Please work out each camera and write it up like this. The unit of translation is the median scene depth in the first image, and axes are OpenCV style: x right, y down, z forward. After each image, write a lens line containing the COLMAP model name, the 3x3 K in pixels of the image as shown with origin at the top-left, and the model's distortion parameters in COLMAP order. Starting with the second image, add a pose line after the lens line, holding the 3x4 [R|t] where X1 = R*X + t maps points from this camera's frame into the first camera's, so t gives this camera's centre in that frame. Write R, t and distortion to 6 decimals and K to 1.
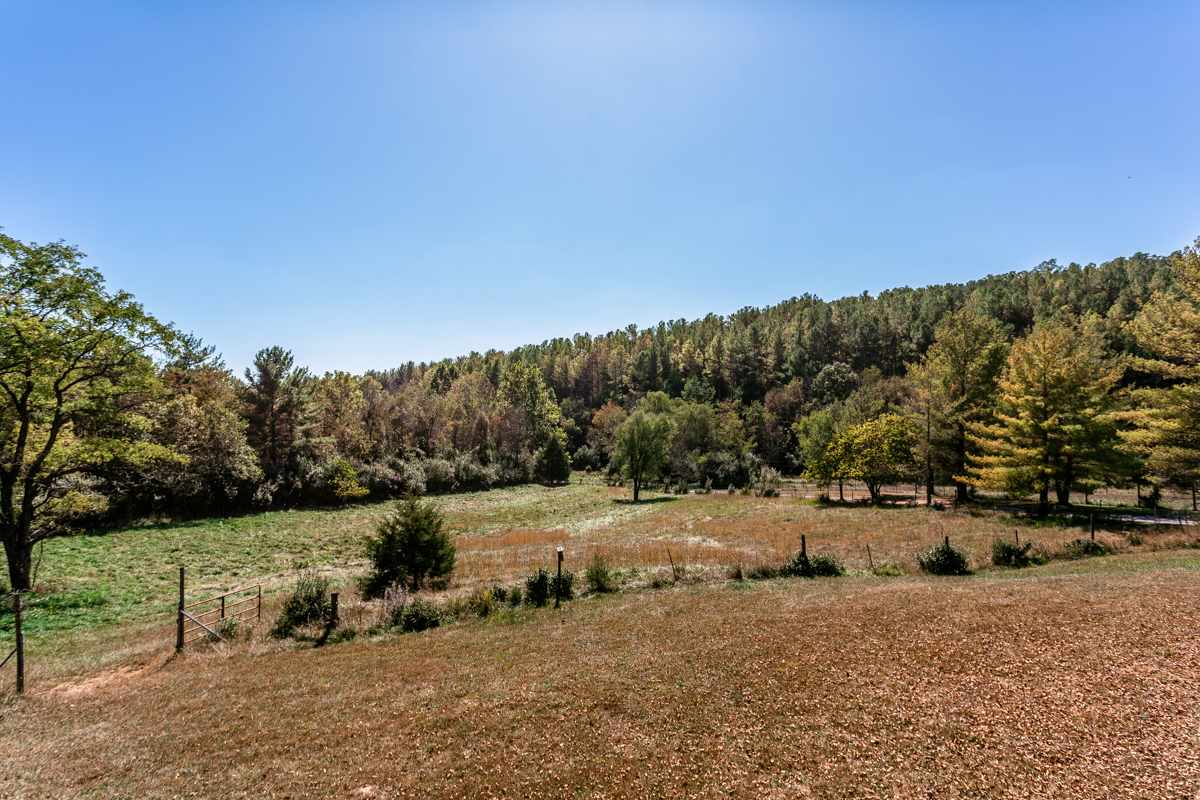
lens RADIAL K [[570.7, 0, 599.7], [0, 570.7, 402.8], [0, 0, 1]] dist [0.009540, 0.000084]
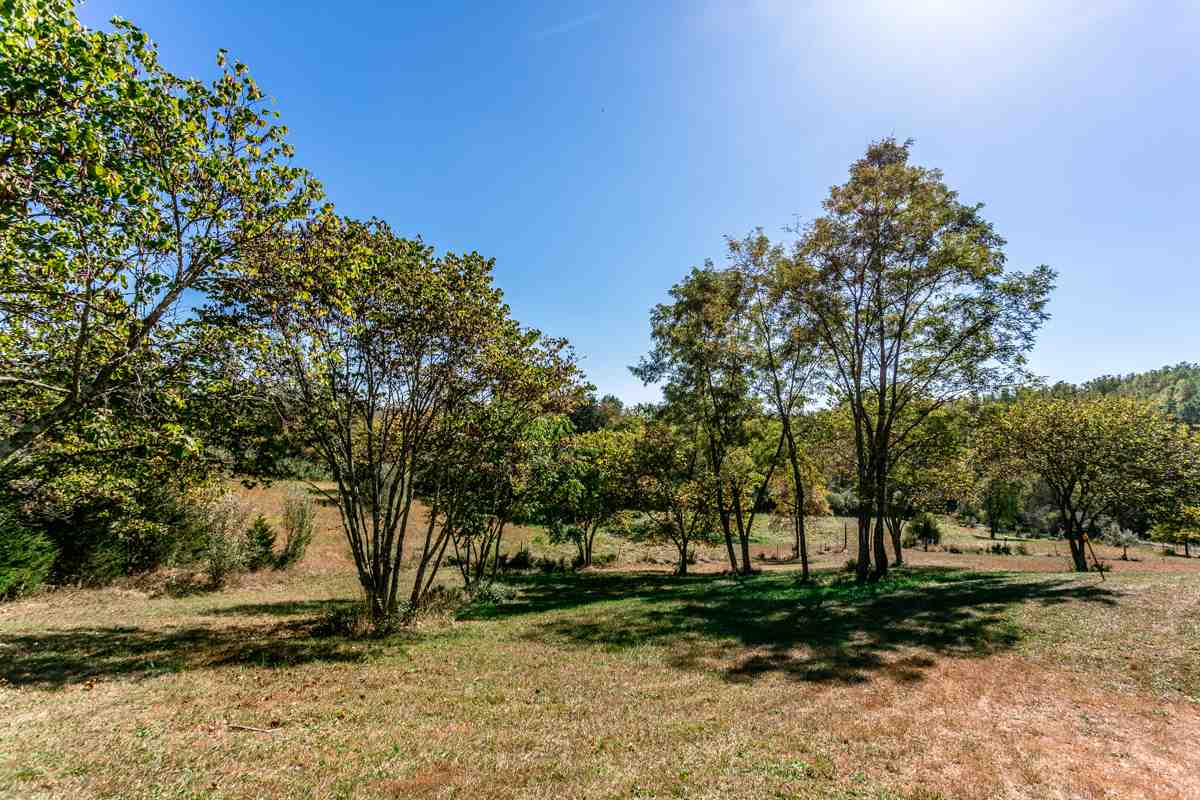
lens RADIAL K [[570.7, 0, 600.6], [0, 570.7, 400.0], [0, 0, 1]] dist [0.009540, 0.000084]
pose [[0.889129, 0.031515, -0.456570, -0.123113], [-0.056043, 0.997616, -0.040278, -0.041013], [0.454212, 0.061400, 0.888775, -0.529406]]
